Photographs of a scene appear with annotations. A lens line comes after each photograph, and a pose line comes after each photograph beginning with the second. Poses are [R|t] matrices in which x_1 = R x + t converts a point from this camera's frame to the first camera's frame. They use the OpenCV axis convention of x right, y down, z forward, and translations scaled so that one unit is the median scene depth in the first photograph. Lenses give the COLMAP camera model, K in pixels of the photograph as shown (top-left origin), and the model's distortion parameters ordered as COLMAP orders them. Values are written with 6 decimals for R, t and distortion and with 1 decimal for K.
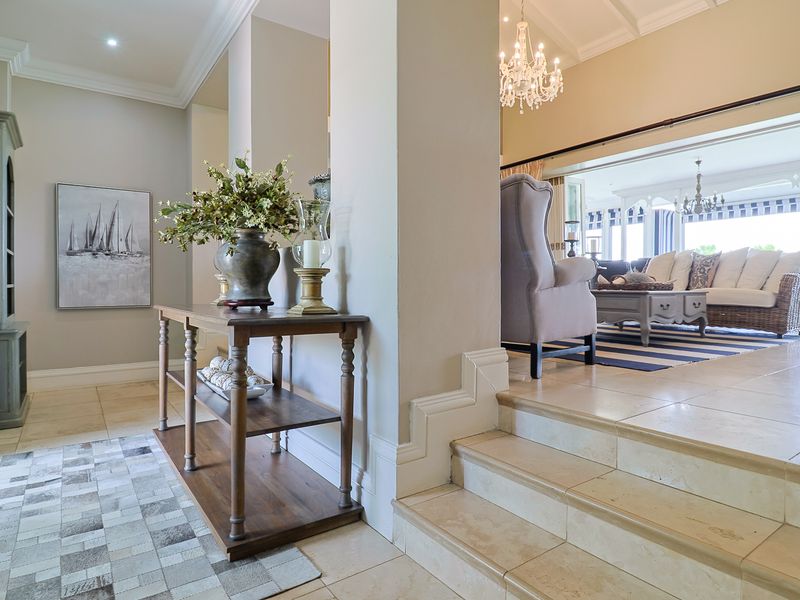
lens RADIAL K [[469.9, 0, 402.7], [0, 469.9, 292.7], [0, 0, 1]] dist [-0.005030, -0.011328]
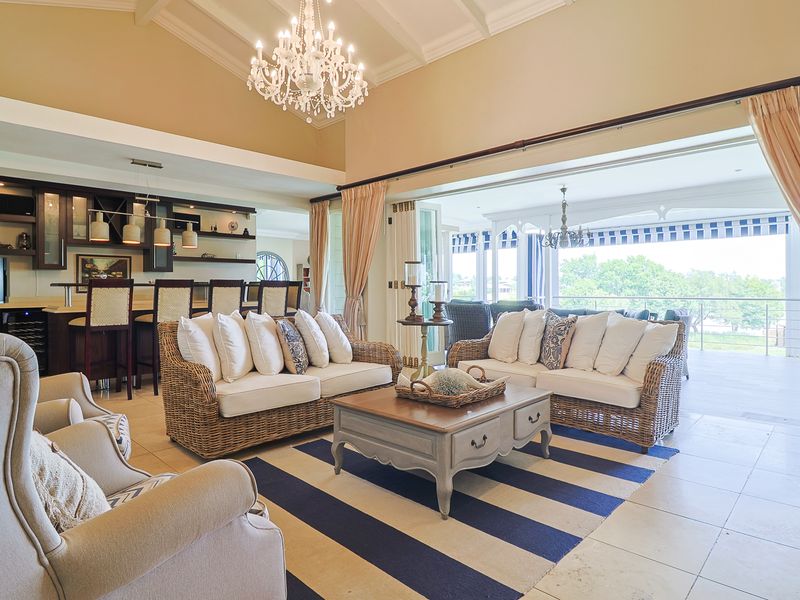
lens RADIAL K [[469.9, 0, 397.7], [0, 469.9, 292.2], [0, 0, 1]] dist [-0.005030, -0.011328]
pose [[0.982633, -0.004575, 0.185501, 0.159473], [0.006444, 0.999934, -0.009474, -0.078975], [-0.185446, 0.010505, 0.982598, 0.189438]]
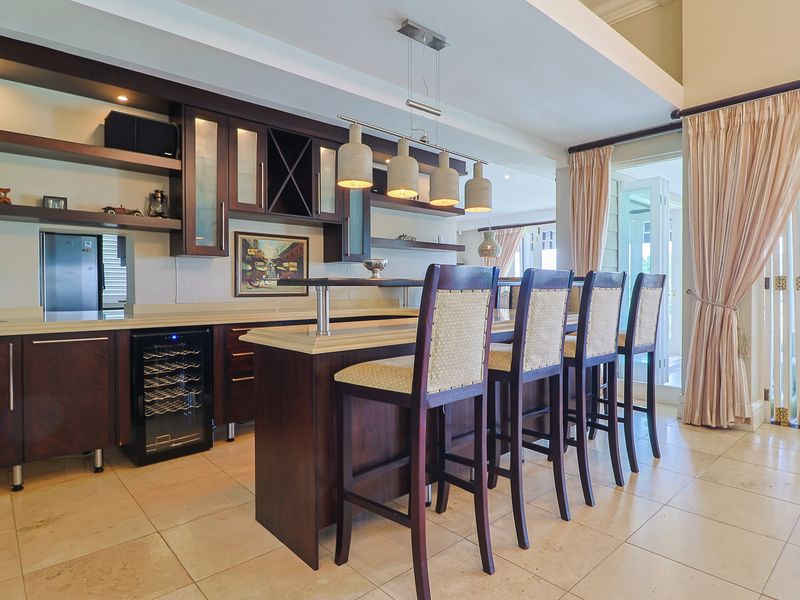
lens RADIAL K [[469.9, 0, 399.7], [0, 469.9, 300.8], [0, 0, 1]] dist [-0.005030, -0.011328]
pose [[0.993077, -0.006483, 0.117286, -0.132898], [0.005447, 0.999943, 0.009149, -0.088901], [-0.117338, -0.008447, 0.993056, 0.600274]]
